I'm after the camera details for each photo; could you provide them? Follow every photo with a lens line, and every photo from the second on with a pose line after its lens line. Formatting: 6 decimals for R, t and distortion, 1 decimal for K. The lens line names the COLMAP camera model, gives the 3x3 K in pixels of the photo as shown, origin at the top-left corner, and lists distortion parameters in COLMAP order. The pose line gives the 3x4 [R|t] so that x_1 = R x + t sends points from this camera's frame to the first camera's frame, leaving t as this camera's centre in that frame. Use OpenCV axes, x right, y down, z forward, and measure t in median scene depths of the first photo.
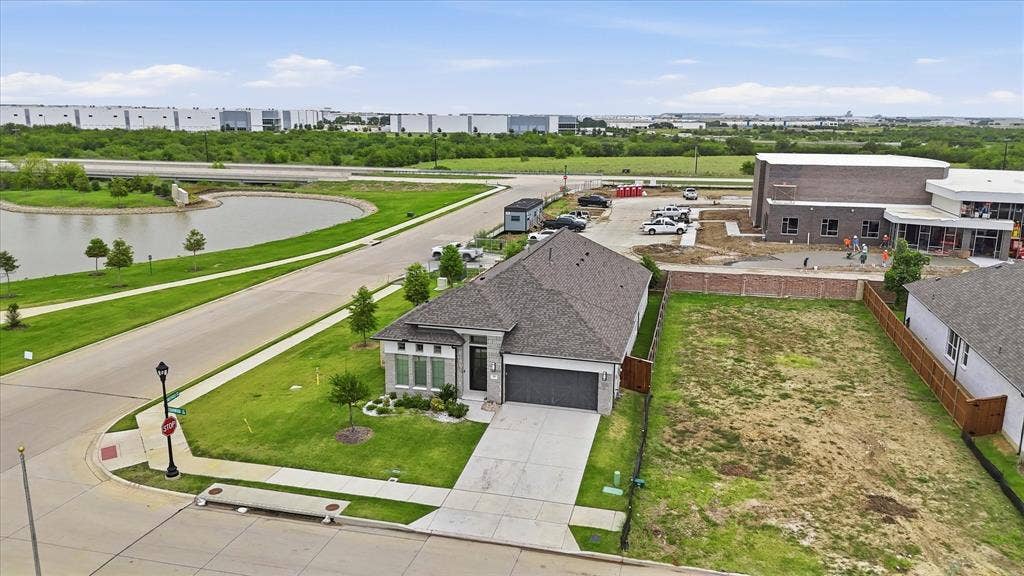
lens RADIAL K [[753.8, 0, 513.8], [0, 753.8, 289.4], [0, 0, 1]] dist [0.087017, -0.107354]
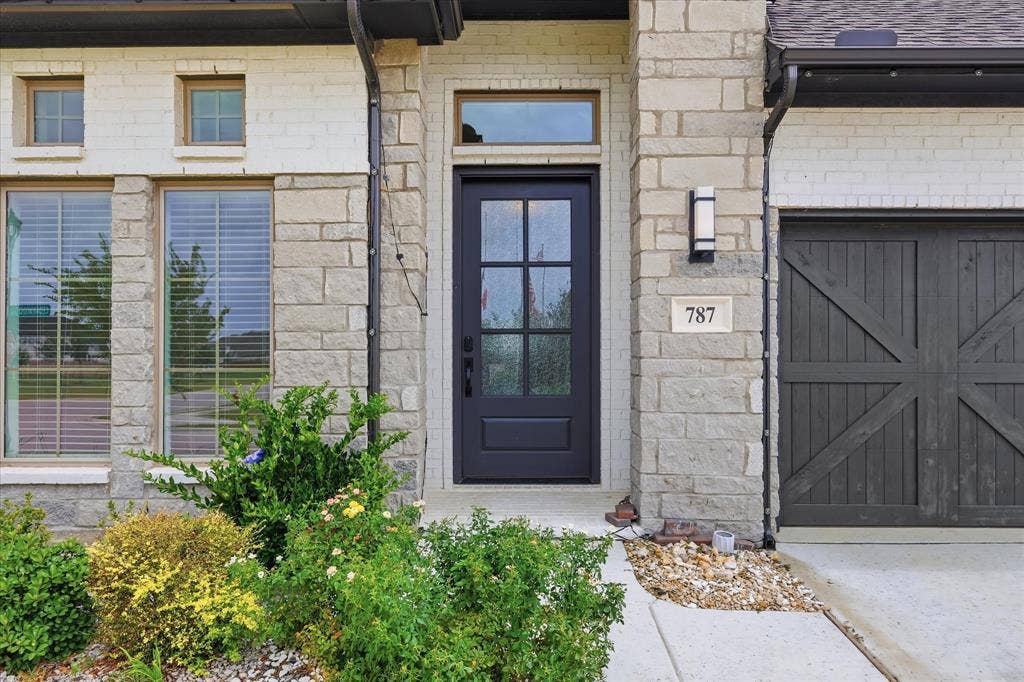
lens RADIAL K [[695.3, 0, 514.5], [0, 695.3, 356.9], [0, 0, 1]] dist [-0.000720, 0.000353]
pose [[0.971112, -0.008655, 0.238465, -0.079597], [0.063294, 0.972889, -0.222444, 0.141292], [-0.230075, 0.231111, 0.945332, 0.875481]]
